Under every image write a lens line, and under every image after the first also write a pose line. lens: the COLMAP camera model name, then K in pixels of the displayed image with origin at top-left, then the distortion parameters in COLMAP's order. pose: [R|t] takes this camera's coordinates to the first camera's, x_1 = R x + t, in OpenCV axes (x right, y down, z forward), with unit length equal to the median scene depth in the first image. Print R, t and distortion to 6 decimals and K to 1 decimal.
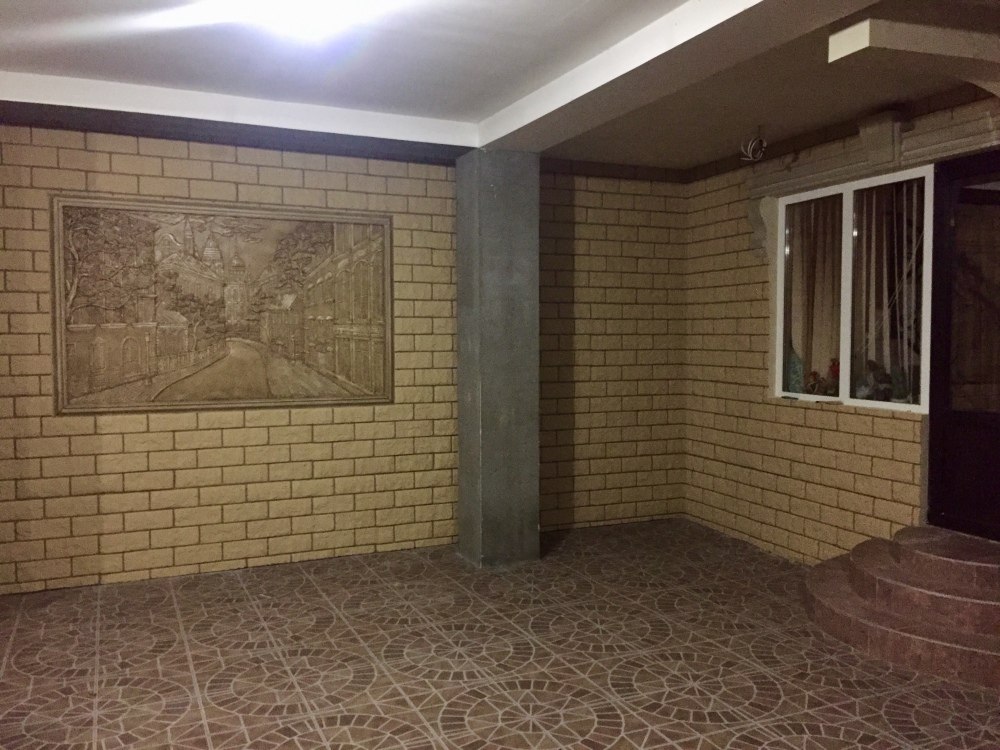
lens RADIAL K [[841.8, 0, 500.0], [0, 841.8, 375.0], [0, 0, 1]] dist [0.072515, -0.082479]
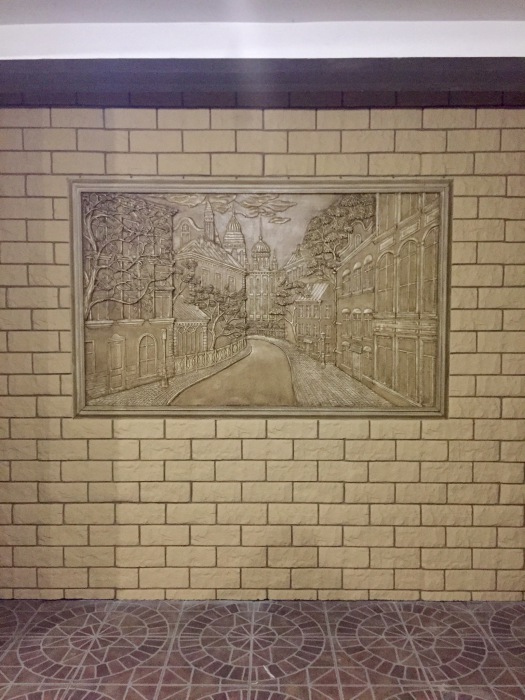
lens RADIAL K [[589.3, 0, 262.5], [0, 589.3, 350.0], [0, 0, 1]] dist [0.072515, -0.082479]
pose [[0.906018, 0.027417, -0.422351, -0.054007], [-0.021728, 0.999597, 0.018280, -0.040332], [0.422681, -0.007385, 0.906248, 0.460981]]
